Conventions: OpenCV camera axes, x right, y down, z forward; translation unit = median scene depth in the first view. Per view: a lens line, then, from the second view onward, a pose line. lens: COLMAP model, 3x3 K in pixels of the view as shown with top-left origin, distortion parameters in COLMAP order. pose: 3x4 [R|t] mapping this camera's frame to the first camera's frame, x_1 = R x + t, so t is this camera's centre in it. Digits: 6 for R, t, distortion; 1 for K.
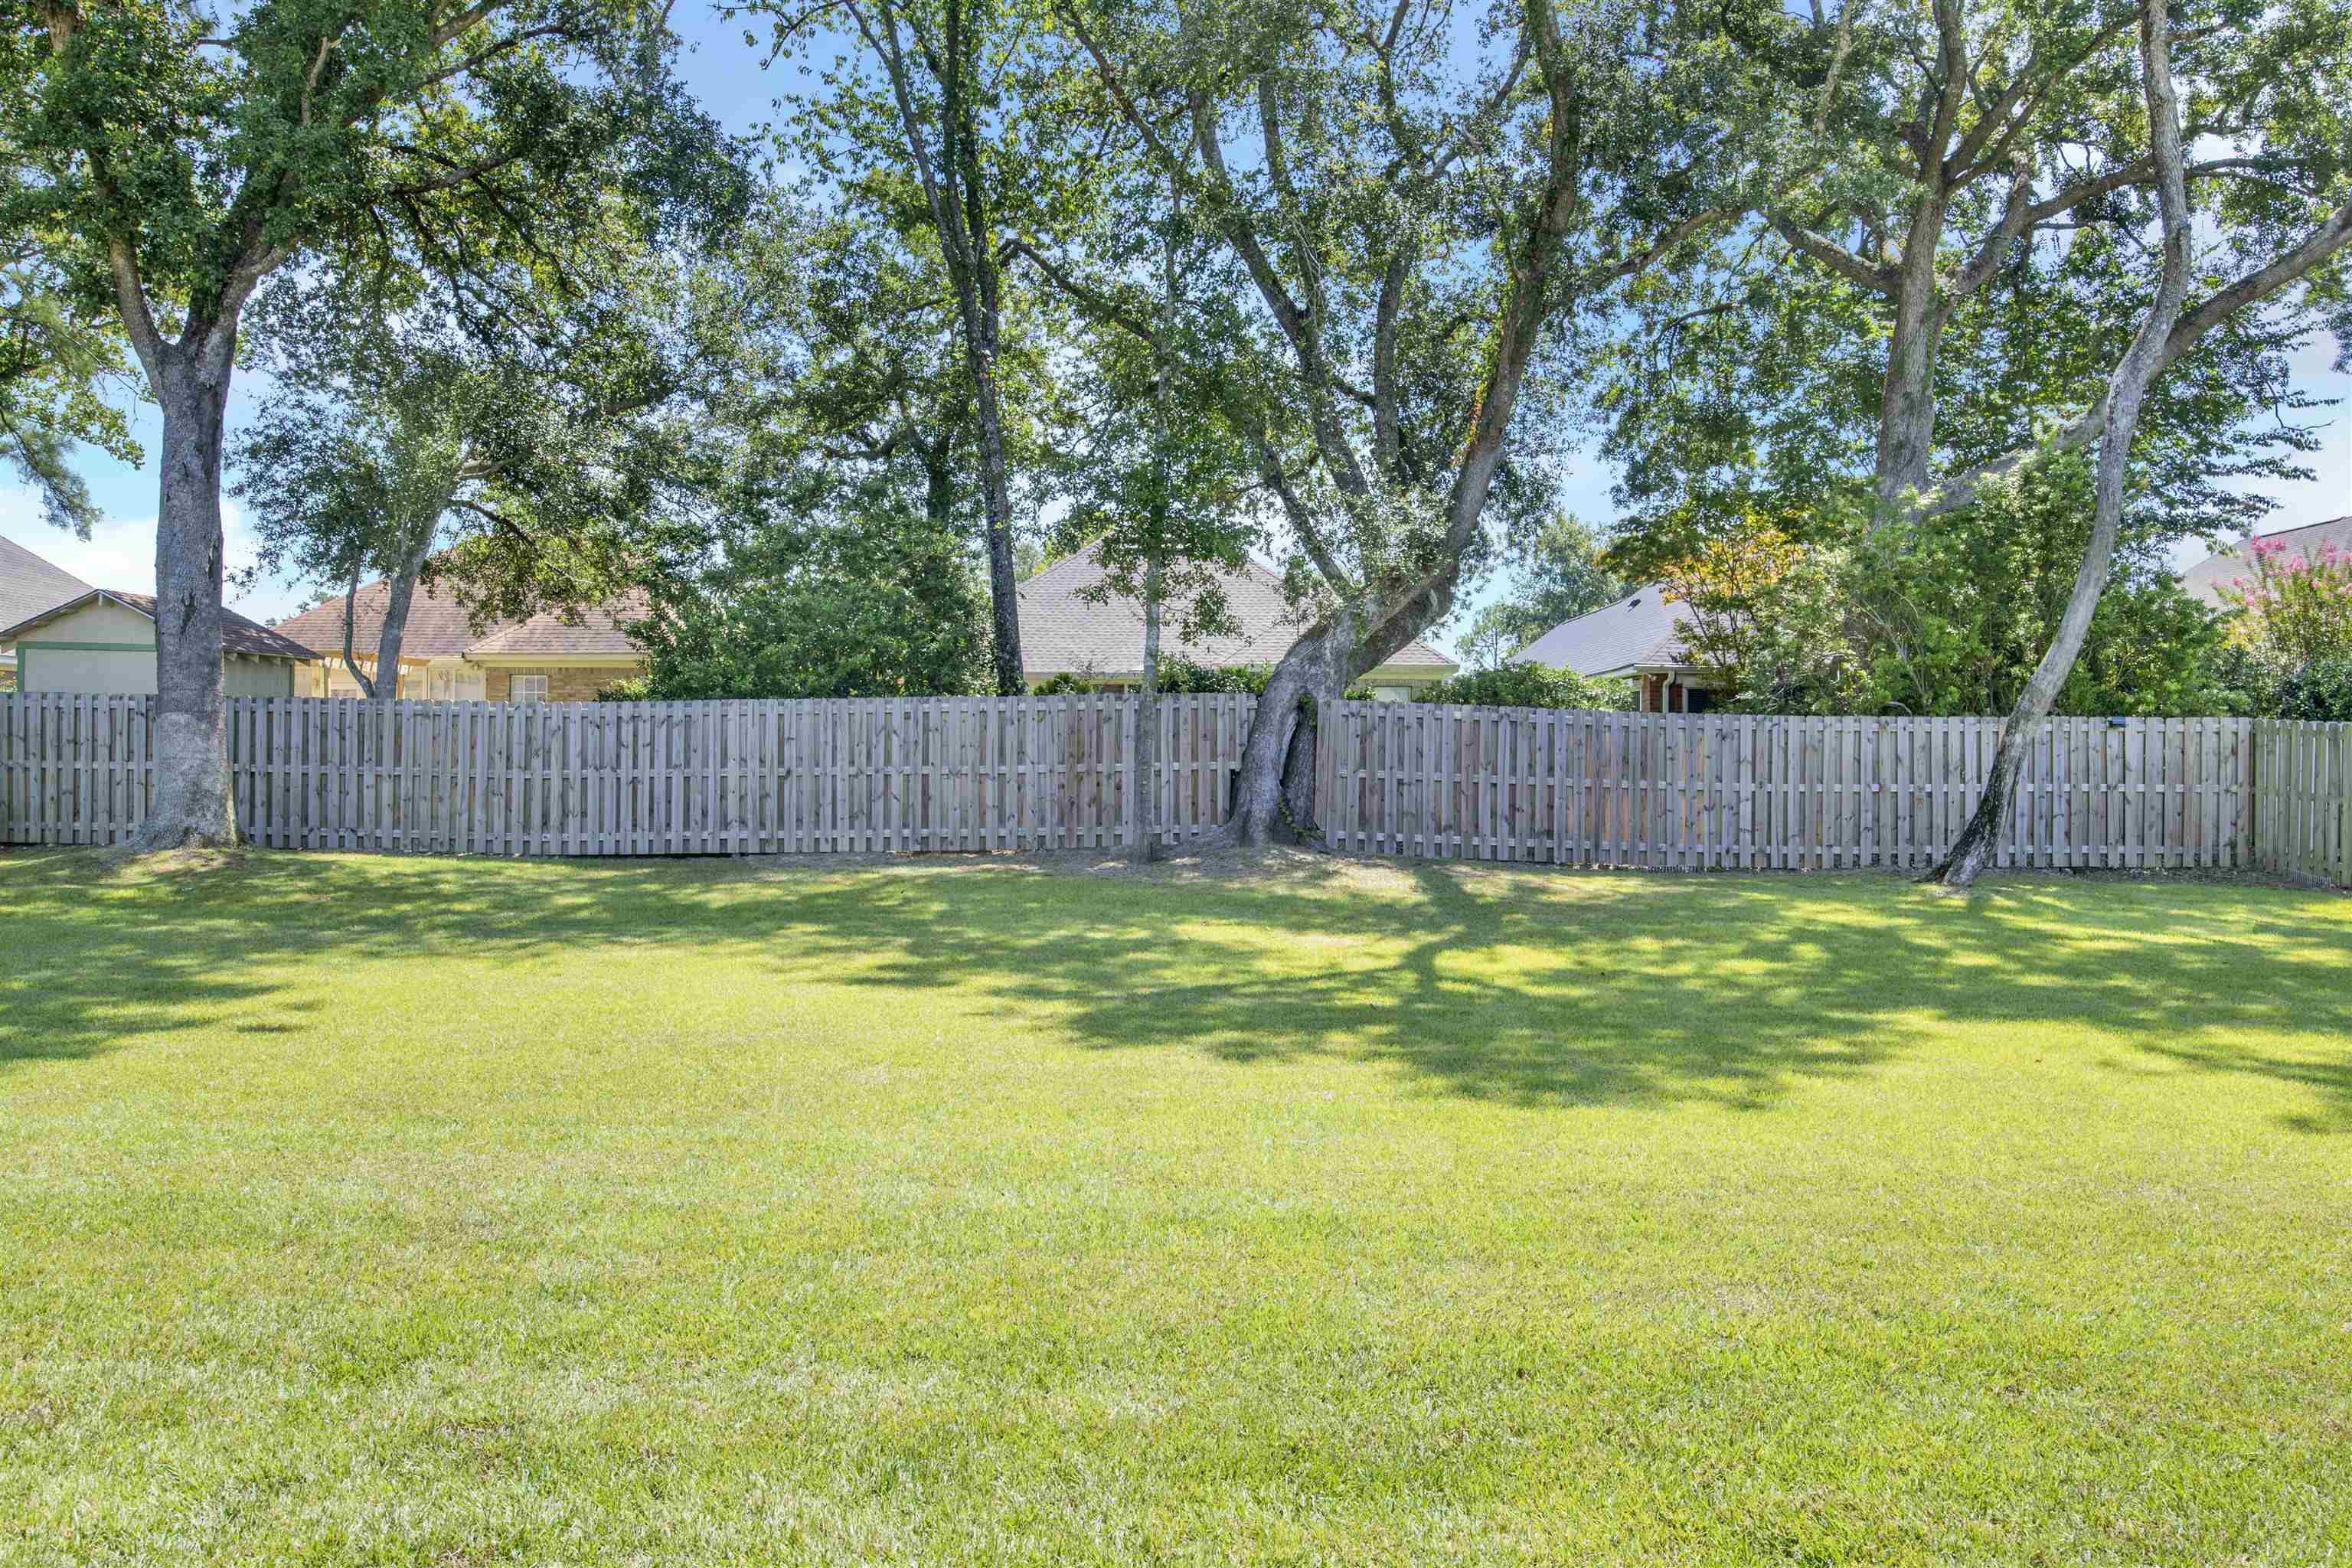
lens RADIAL K [[1663.0, 0, 1177.8], [0, 1663.0, 763.1], [0, 0, 1]] dist [-0.030938, 0.005213]
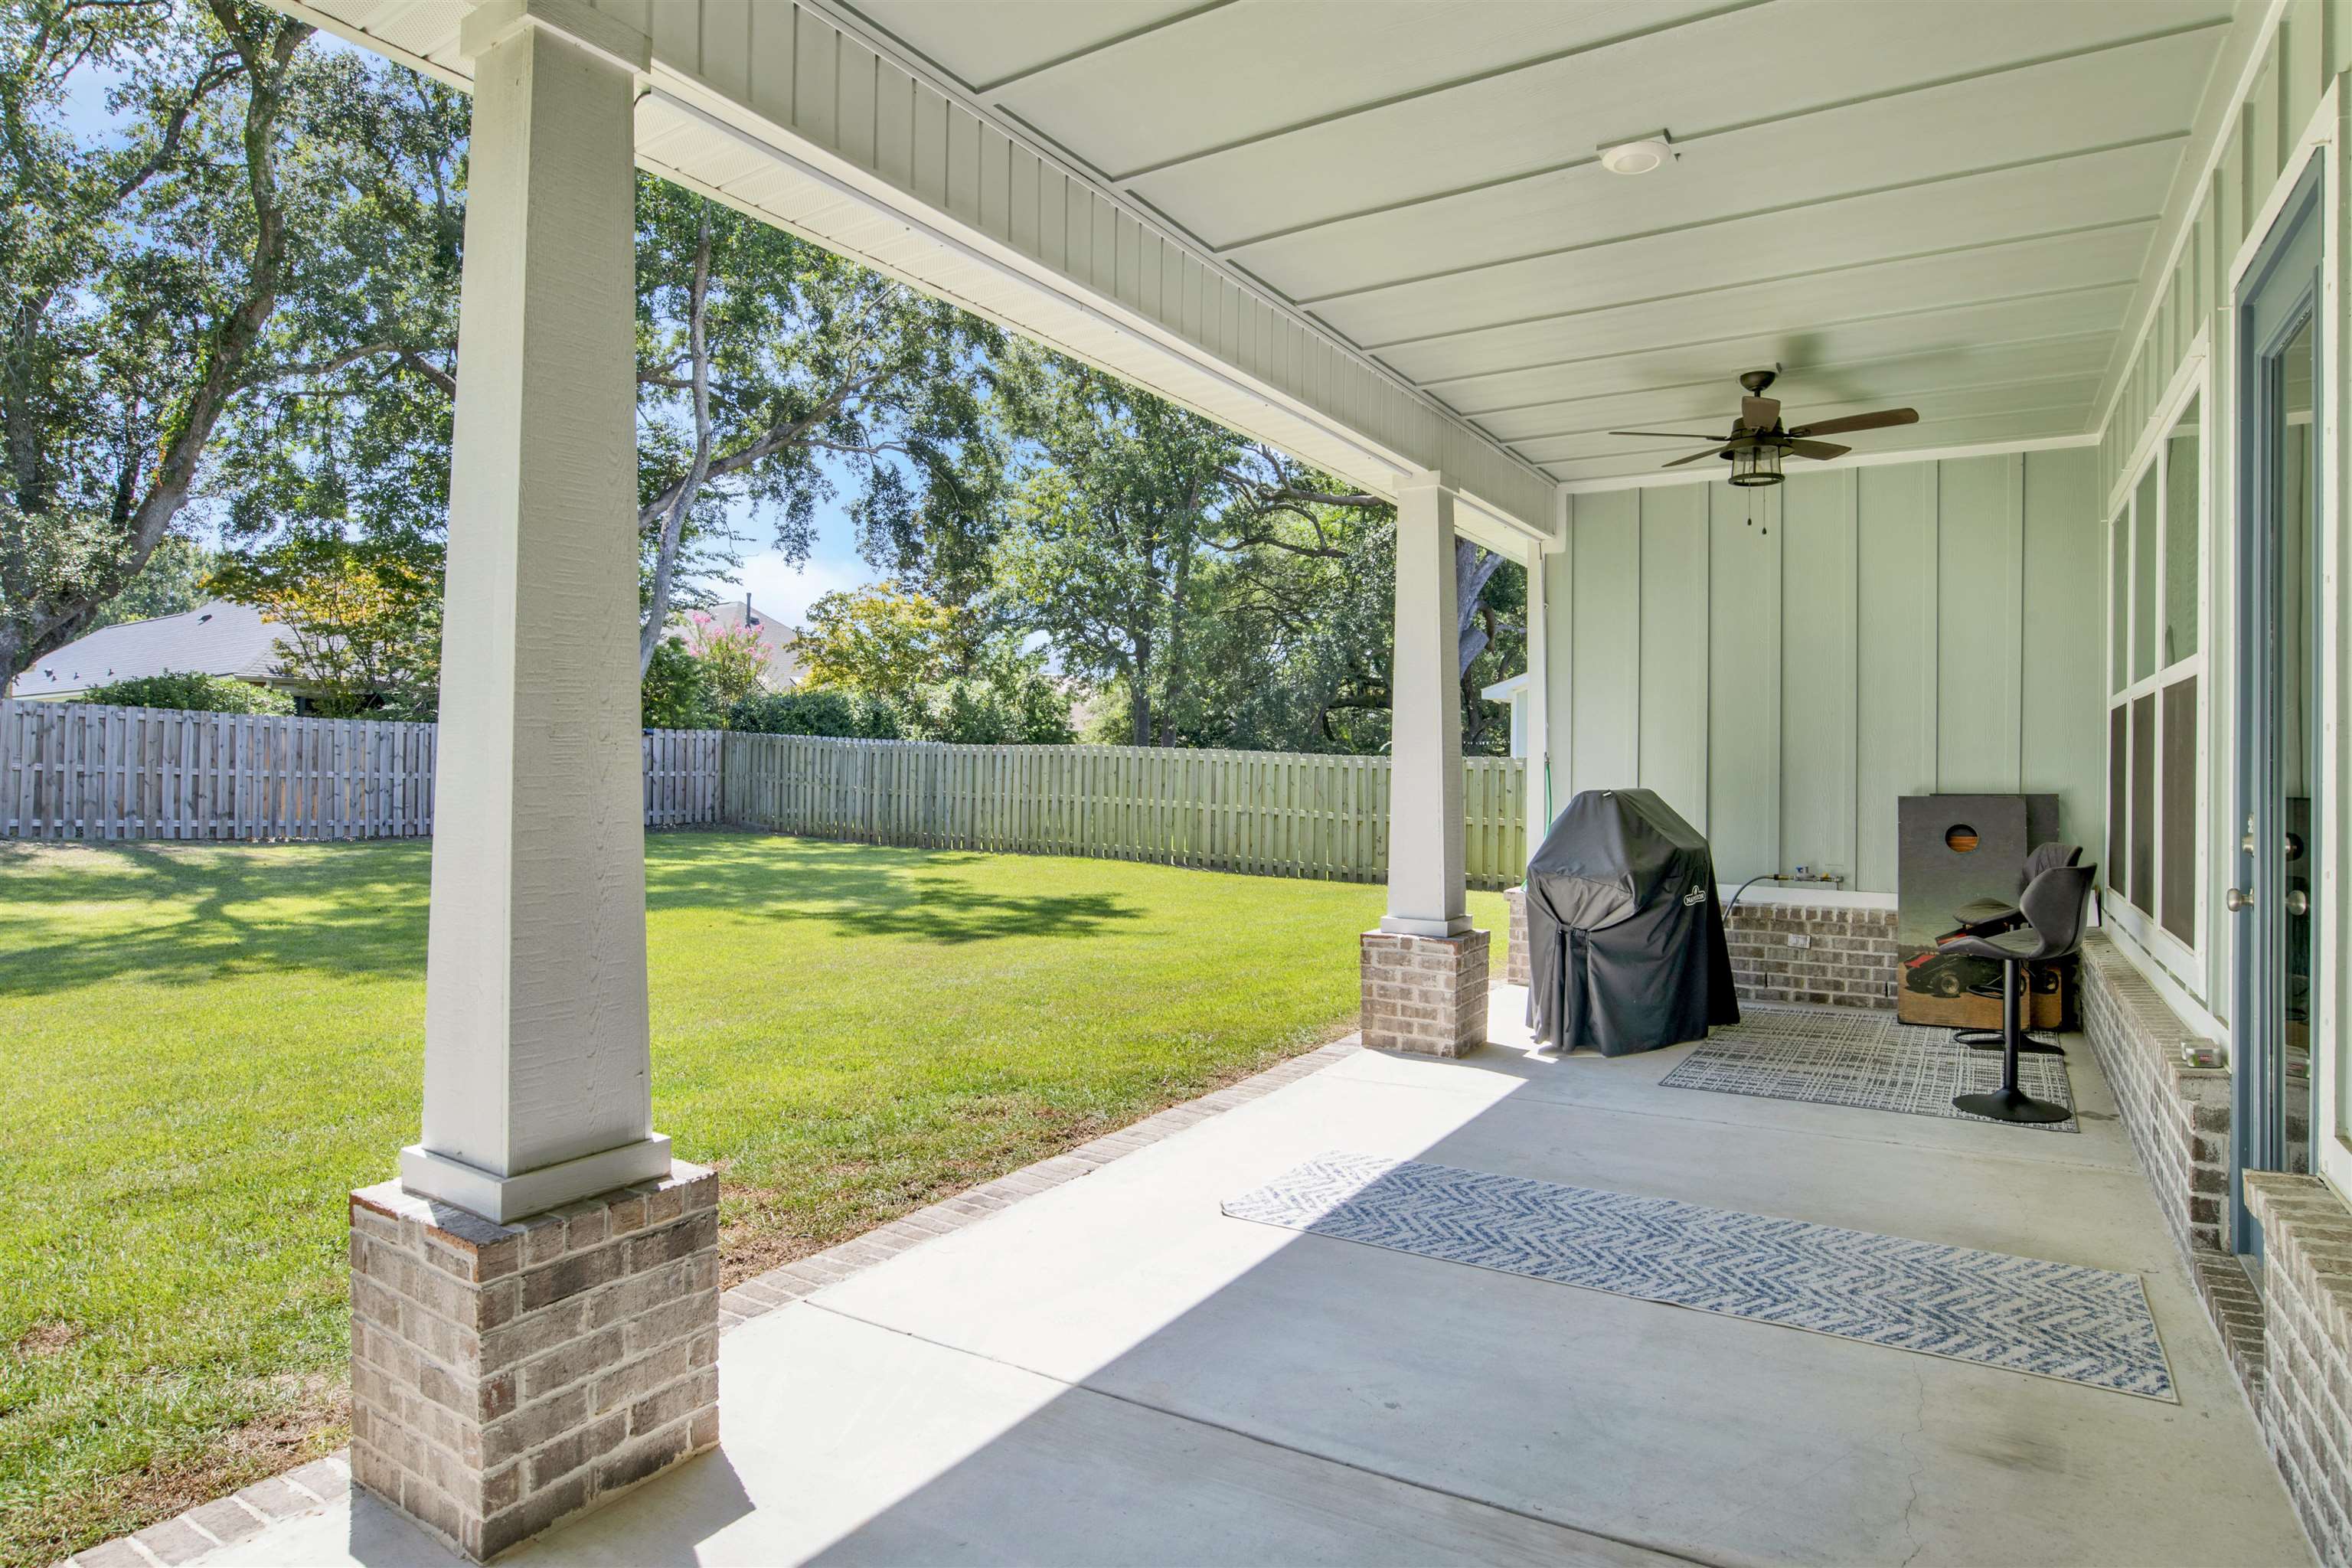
lens RADIAL K [[1267.8, 0, 1176.5], [0, 1267.8, 764.1], [0, 0, 1]] dist [-0.057478, 0.017847]
pose [[0.557264, -0.002698, 0.830331, -0.140676], [-0.001840, 0.999988, 0.004484, -0.000471], [-0.830333, -0.004027, 0.557253, -0.081952]]
